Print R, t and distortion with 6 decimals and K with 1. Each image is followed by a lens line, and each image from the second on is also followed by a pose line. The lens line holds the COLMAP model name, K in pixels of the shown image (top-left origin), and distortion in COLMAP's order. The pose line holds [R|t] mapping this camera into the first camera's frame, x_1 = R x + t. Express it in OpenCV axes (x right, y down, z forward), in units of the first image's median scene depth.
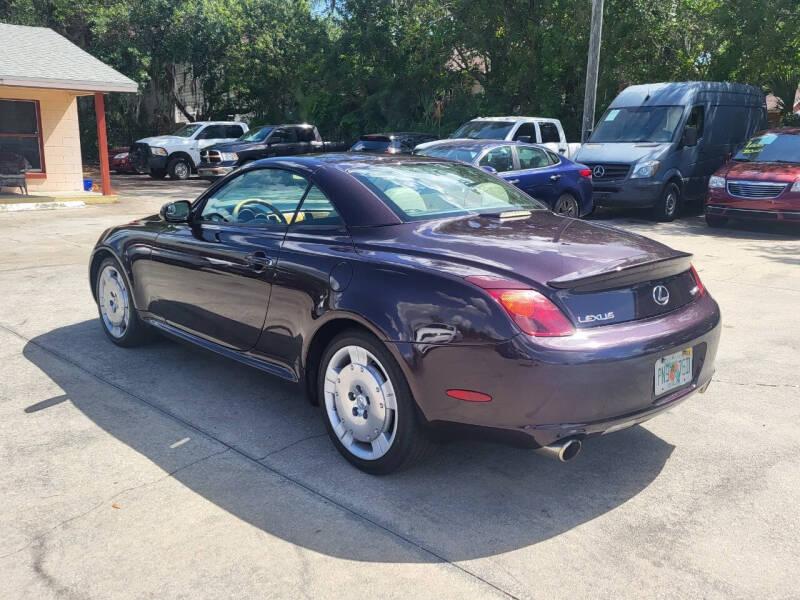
lens RADIAL K [[717.8, 0, 411.9], [0, 717.8, 287.3], [0, 0, 1]] dist [0.052952, -0.030647]
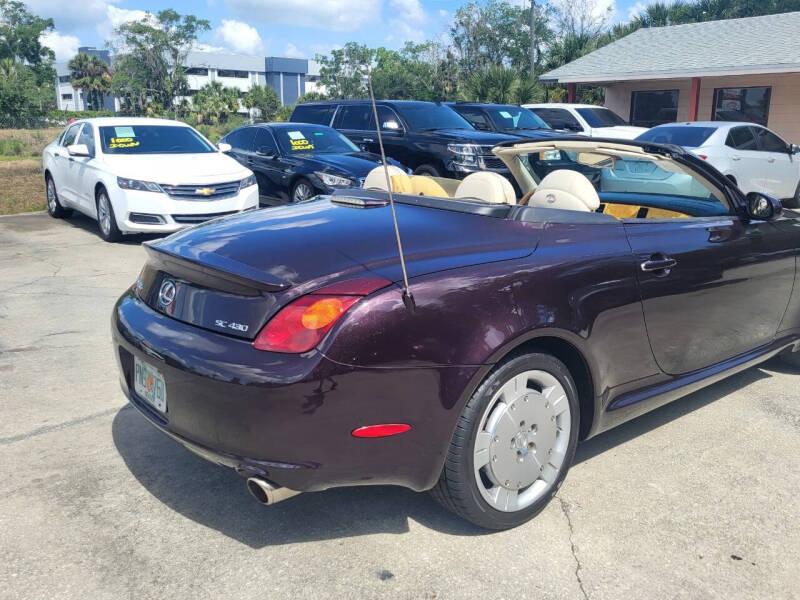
lens RADIAL K [[717.8, 0, 412.6], [0, 717.8, 282.6], [0, 0, 1]] dist [0.052952, -0.030647]
pose [[-0.057384, 0.200188, -0.978076, 0.417139], [-0.199142, 0.957707, 0.207703, -0.084567], [0.978289, 0.206695, -0.015092, 0.467422]]
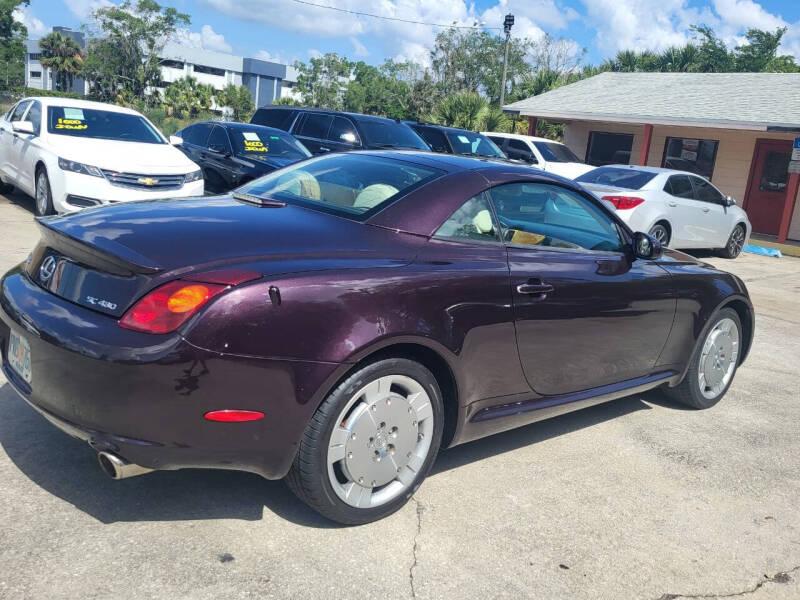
lens RADIAL K [[717.8, 0, 408.8], [0, 717.8, 276.4], [0, 0, 1]] dist [0.052952, -0.030647]
pose [[-0.022995, 0.165423, -0.985955, 0.432038], [-0.301789, 0.939059, 0.164594, -0.091343], [0.953097, 0.301335, 0.028329, 0.503172]]
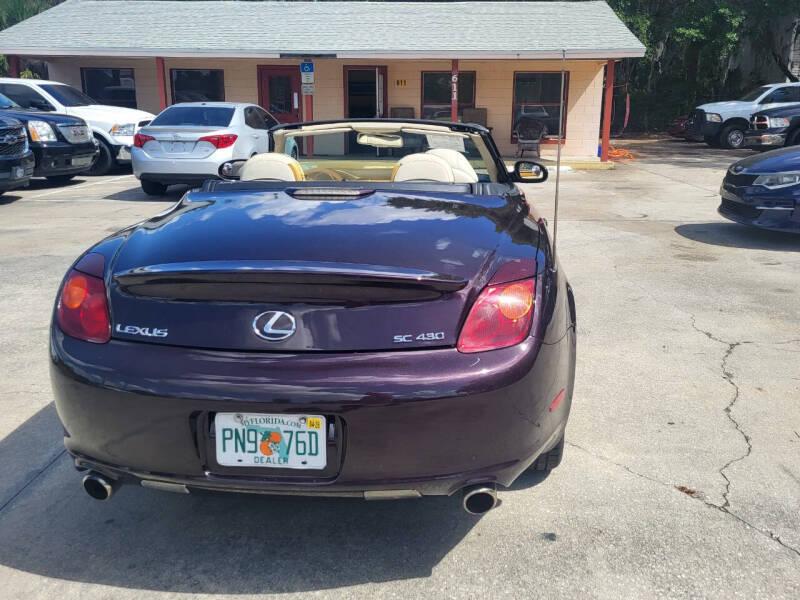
lens RADIAL K [[717.8, 0, 413.8], [0, 717.8, 282.9], [0, 0, 1]] dist [0.052952, -0.030647]
pose [[0.672240, 0.165080, -0.721694, 0.326471], [-0.138502, 0.985655, 0.096447, -0.039347], [0.727262, 0.035121, 0.685461, 0.231483]]
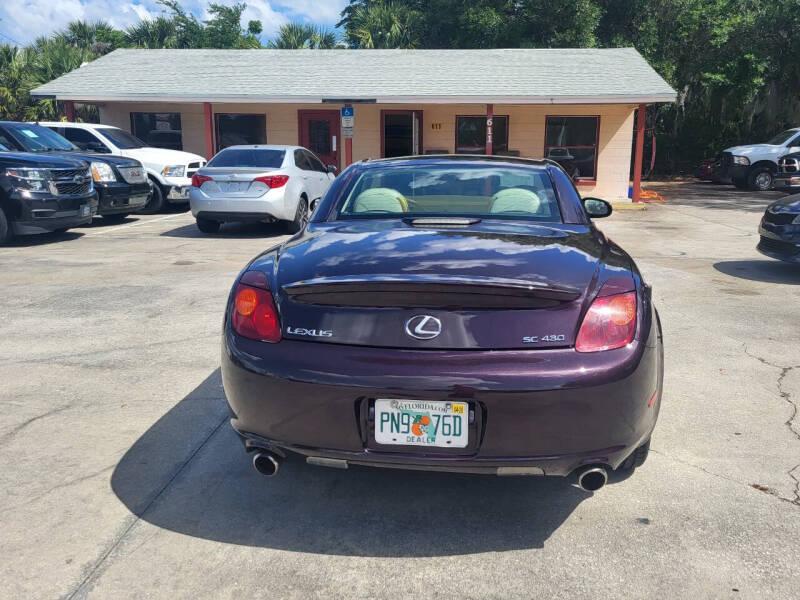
lens RADIAL K [[717.8, 0, 413.4], [0, 717.8, 288.1], [0, 0, 1]] dist [0.052952, -0.030647]
pose [[0.649945, 0.133788, -0.748112, 0.335938], [-0.143898, 0.988240, 0.051715, -0.025734], [0.746234, 0.074040, 0.661554, 0.166996]]
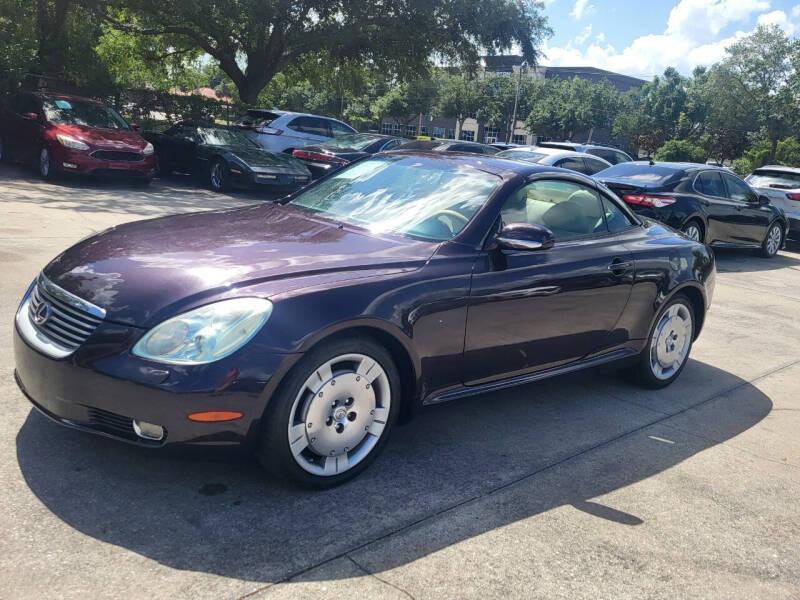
lens RADIAL K [[717.8, 0, 397.1], [0, 717.8, 297.3], [0, 0, 1]] dist [0.052952, -0.030647]
pose [[0.035417, -0.226315, 0.973410, -0.570596], [0.091512, 0.970663, 0.222347, -0.116108], [-0.995174, 0.081204, 0.055089, 0.556192]]
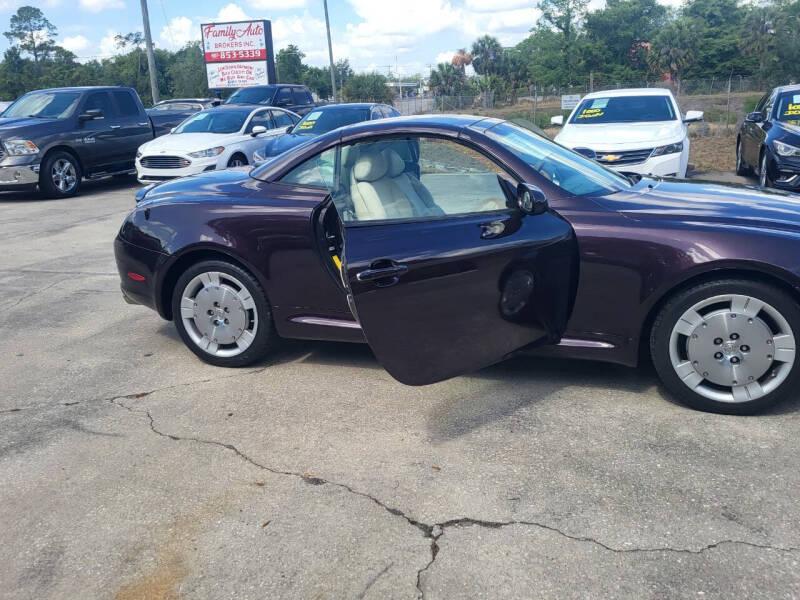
lens RADIAL K [[717.8, 0, 389.3], [0, 717.8, 294.9], [0, 0, 1]] dist [0.052952, -0.030647]
pose [[-0.881005, 0.143957, -0.450673, 0.246348], [-0.064221, 0.907377, 0.415383, -0.194016], [0.468727, 0.394897, -0.790159, 0.969944]]
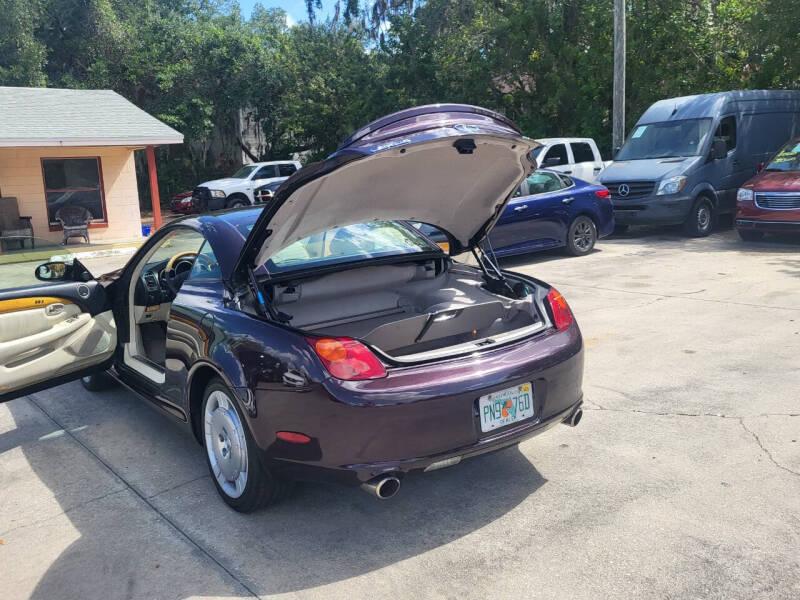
lens RADIAL K [[717.8, 0, 394.8], [0, 717.8, 277.7], [0, 0, 1]] dist [0.052952, -0.030647]
pose [[0.990154, -0.045748, -0.132295, 0.126104], [0.039559, 0.998013, -0.049039, -0.009416], [0.134275, 0.043322, 0.989997, -0.017599]]
